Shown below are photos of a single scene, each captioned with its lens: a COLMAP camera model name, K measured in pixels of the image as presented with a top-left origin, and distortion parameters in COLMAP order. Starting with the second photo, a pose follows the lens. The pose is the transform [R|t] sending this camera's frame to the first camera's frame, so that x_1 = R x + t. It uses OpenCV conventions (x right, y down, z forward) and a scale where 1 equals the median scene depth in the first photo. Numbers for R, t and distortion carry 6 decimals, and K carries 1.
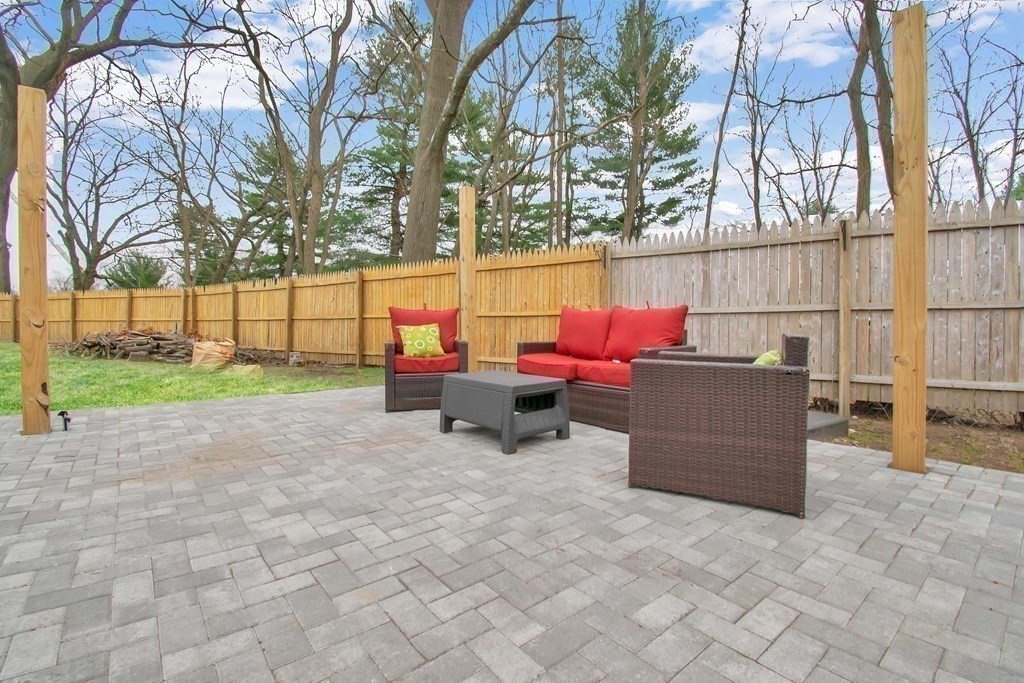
lens RADIAL K [[459.0, 0, 509.0], [0, 459.0, 333.2], [0, 0, 1]] dist [0.020909, -0.026375]
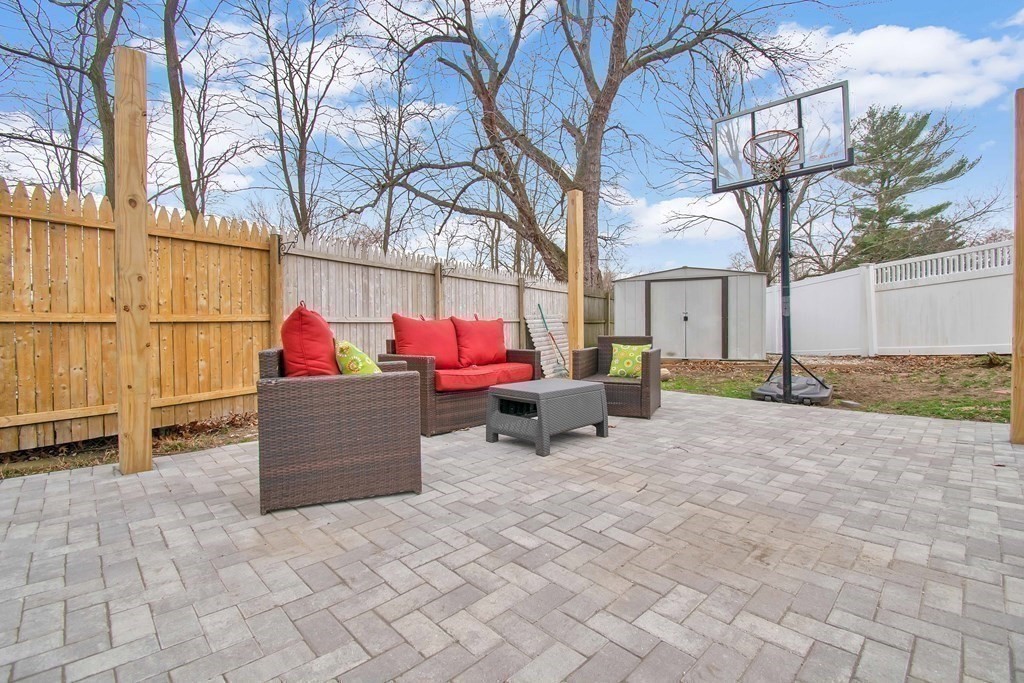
lens RADIAL K [[466.1, 0, 512.0], [0, 466.1, 334.3], [0, 0, 1]] dist [0.016446, -0.029143]
pose [[-0.087263, -0.019114, 0.996002, -1.567628], [0.028322, 0.999364, 0.021660, -0.066709], [-0.995783, 0.030098, -0.086666, 1.703609]]
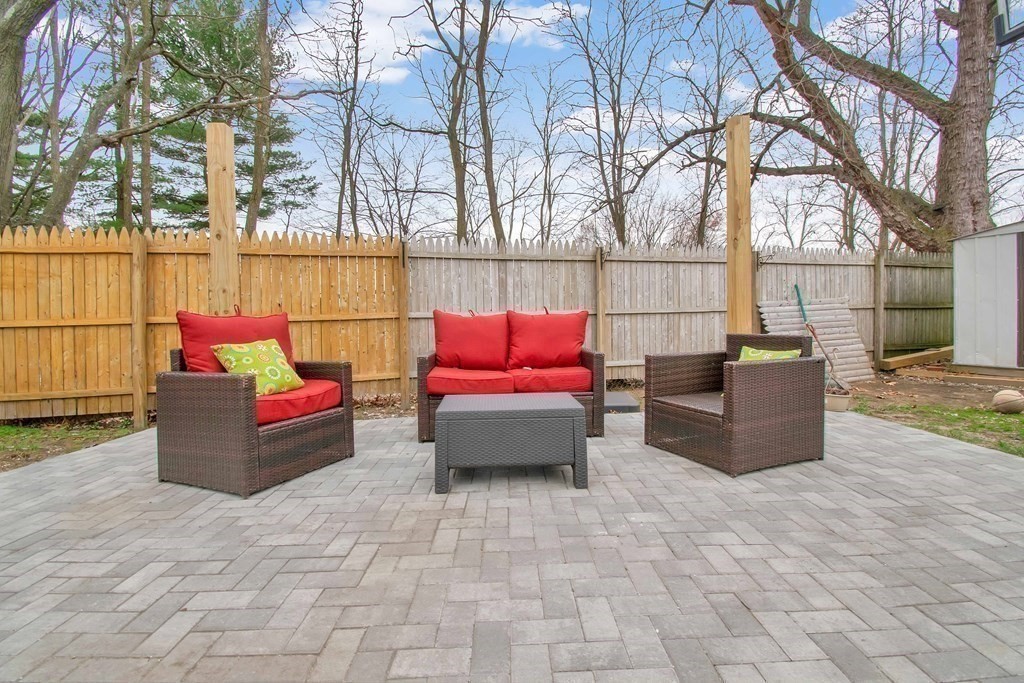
lens RADIAL K [[459.0, 0, 509.0], [0, 459.0, 333.2], [0, 0, 1]] dist [0.020909, -0.026375]
pose [[0.619820, -0.038151, 0.783816, -0.929354], [0.038446, 0.999094, 0.018227, -0.053697], [-0.783801, 0.018838, 0.620726, 0.723723]]
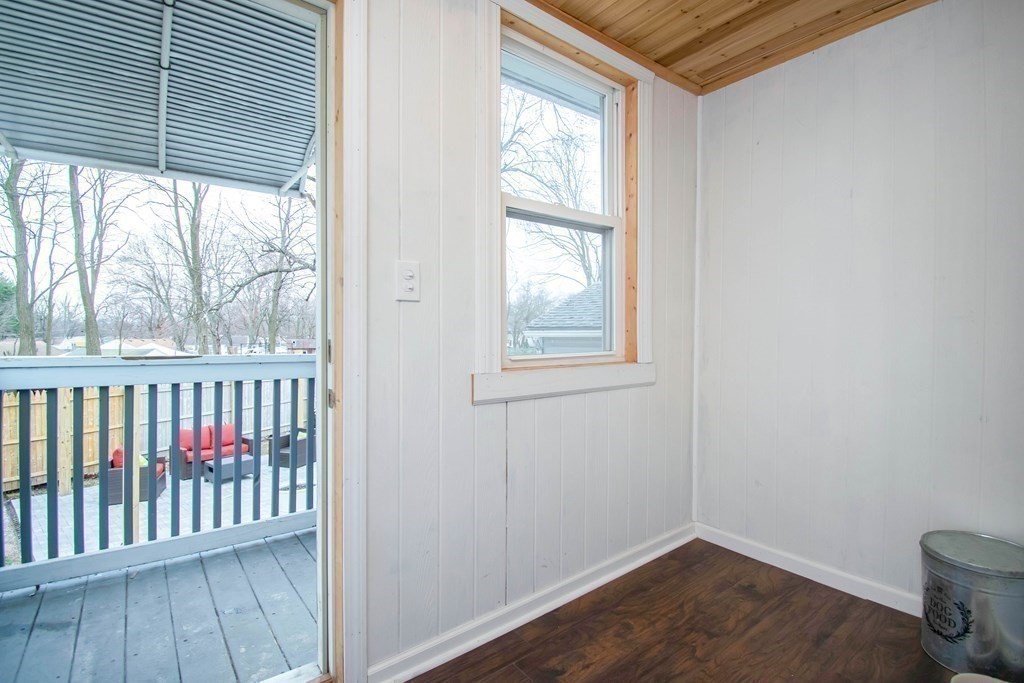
lens RADIAL K [[470.7, 0, 512.5], [0, 470.7, 312.7], [0, 0, 1]] dist [0.039779, -0.028342]
pose [[-0.208314, 0.014417, 0.977956, -4.751291], [0.030745, 0.999494, -0.008185, -1.030813], [-0.977579, 0.028362, -0.208652, -0.154660]]
